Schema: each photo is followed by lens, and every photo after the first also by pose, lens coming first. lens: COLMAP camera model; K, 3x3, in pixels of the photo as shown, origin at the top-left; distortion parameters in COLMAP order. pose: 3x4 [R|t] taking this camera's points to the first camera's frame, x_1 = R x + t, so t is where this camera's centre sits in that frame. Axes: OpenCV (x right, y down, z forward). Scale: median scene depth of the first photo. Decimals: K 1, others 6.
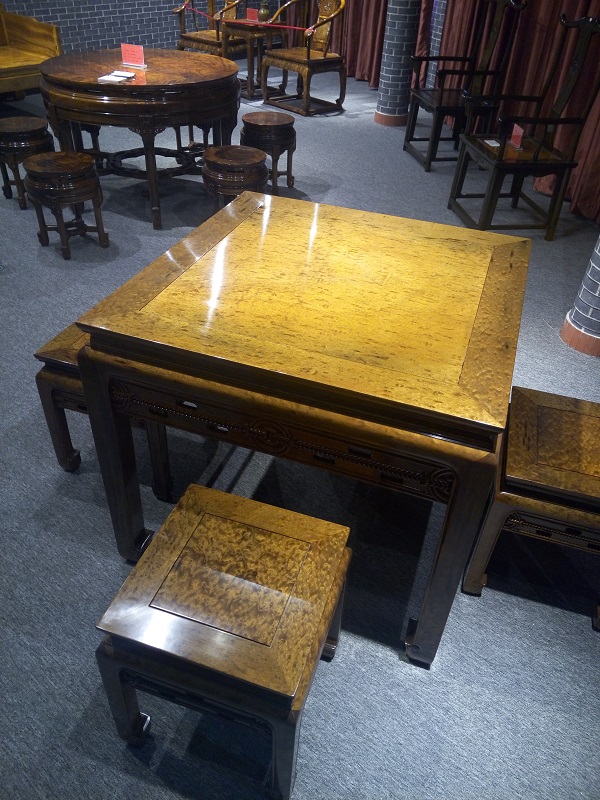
lens RADIAL K [[640.9, 0, 282.1], [0, 640.9, 396.8], [0, 0, 1]] dist [0.058970, -0.117348]
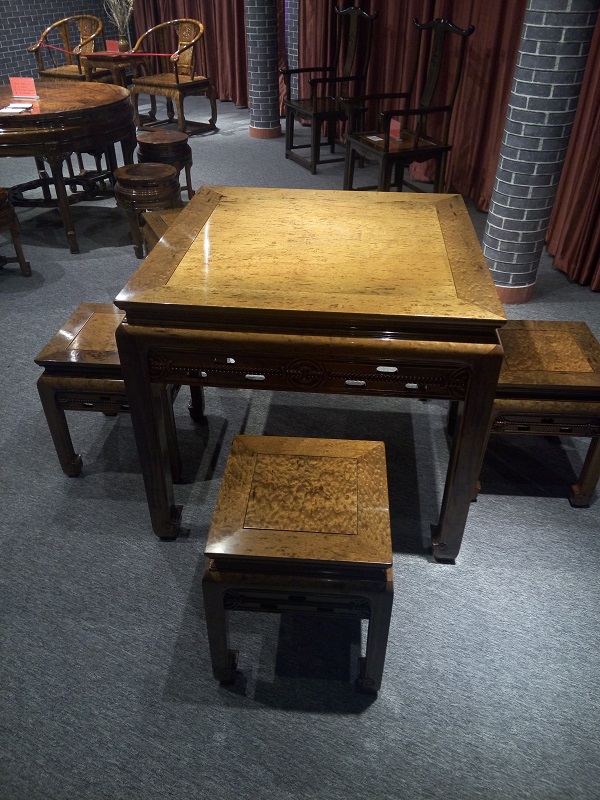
lens RADIAL K [[640.9, 0, 300.2], [0, 640.9, 393.7], [0, 0, 1]] dist [0.058970, -0.117348]
pose [[0.966951, -0.172263, 0.187967, -0.195426], [0.179453, 0.983525, -0.021798, 0.094071], [-0.181115, 0.054809, 0.981933, -0.093170]]
